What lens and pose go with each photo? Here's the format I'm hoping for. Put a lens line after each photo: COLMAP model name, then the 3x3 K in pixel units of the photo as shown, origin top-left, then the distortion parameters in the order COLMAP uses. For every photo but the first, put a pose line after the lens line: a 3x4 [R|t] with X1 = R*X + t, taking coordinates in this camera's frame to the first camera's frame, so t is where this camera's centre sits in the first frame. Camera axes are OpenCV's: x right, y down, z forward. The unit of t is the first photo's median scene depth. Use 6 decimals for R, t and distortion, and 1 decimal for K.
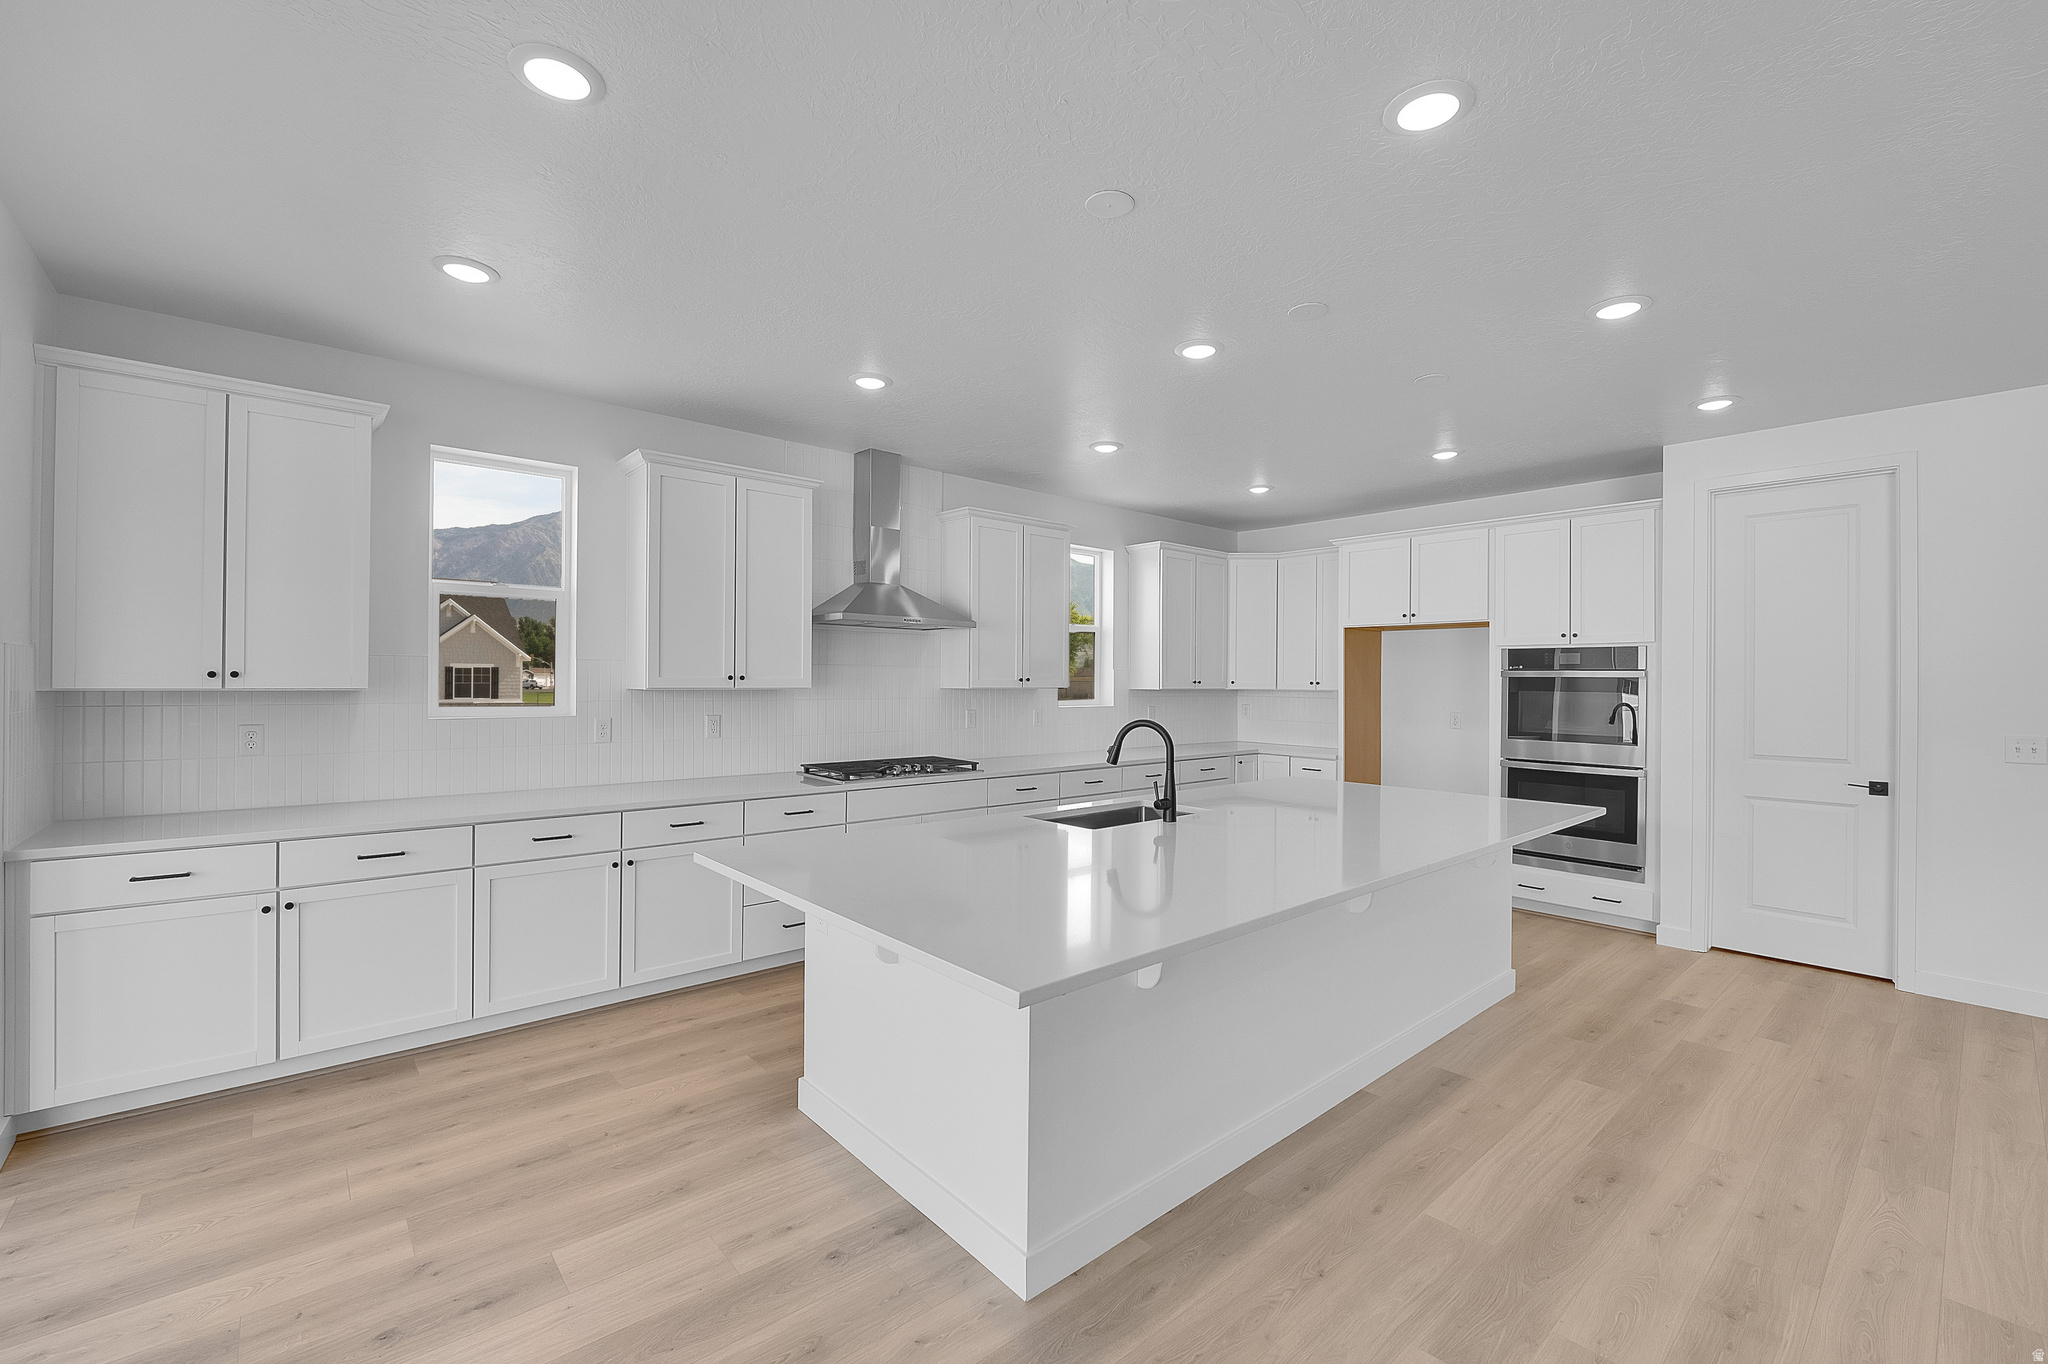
lens RADIAL K [[853.7, 0, 1036.0], [0, 853.7, 686.6], [0, 0, 1]] dist [-0.010372, -0.000095]
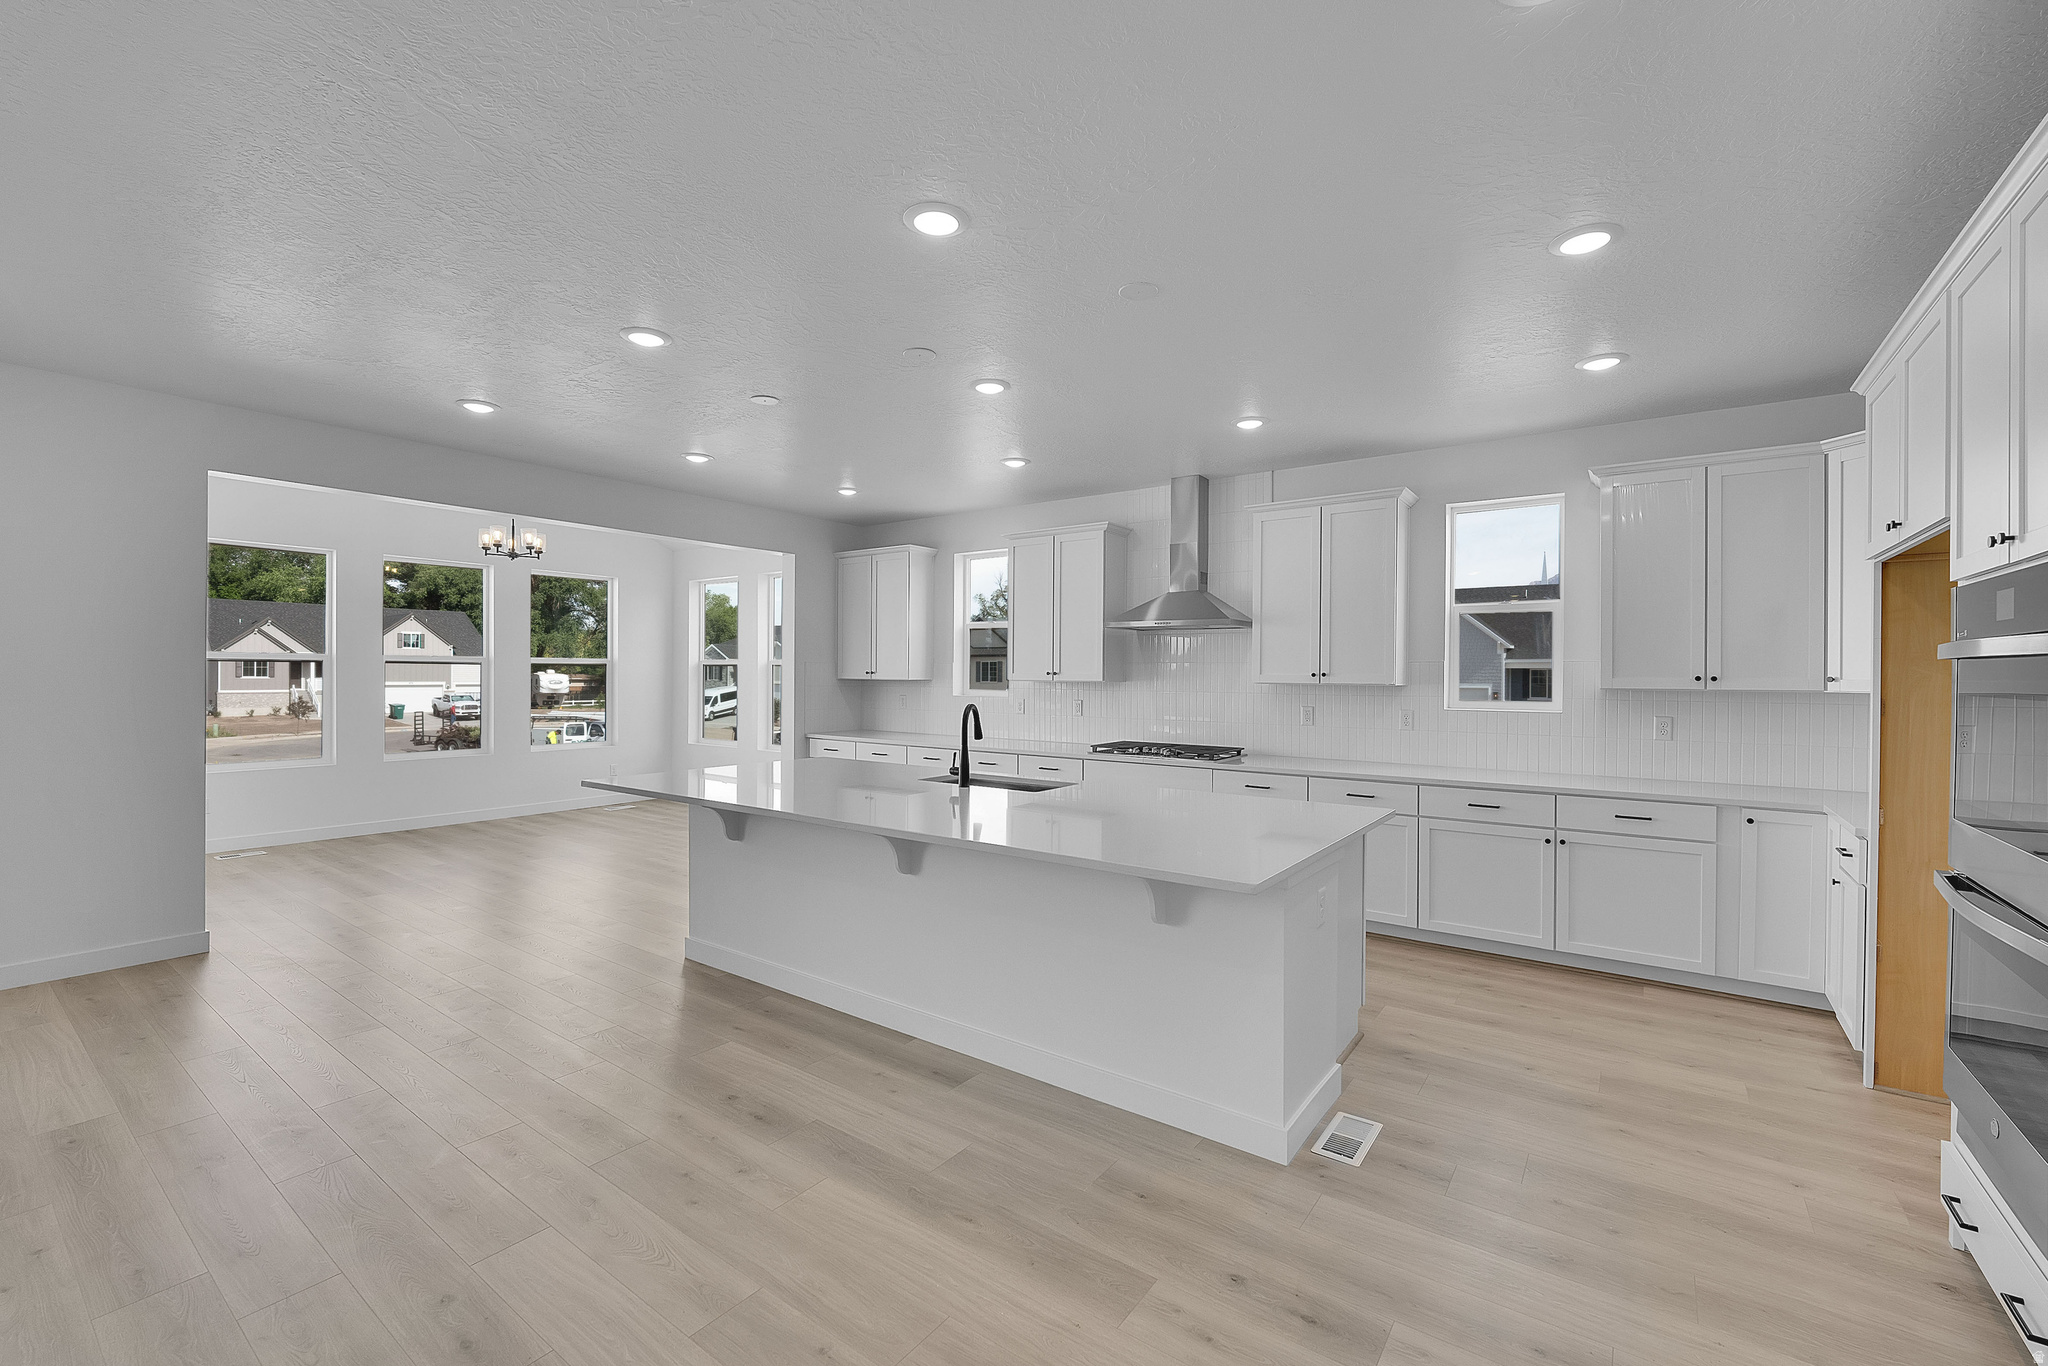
lens RADIAL K [[853.7, 0, 1013.8], [0, 853.7, 672.8], [0, 0, 1]] dist [-0.010372, -0.000095]
pose [[0.205583, -0.011534, -0.978572, 1.306976], [-0.007385, 0.999884, -0.013336, 0.008752], [0.978612, 0.009969, 0.205474, 0.773530]]
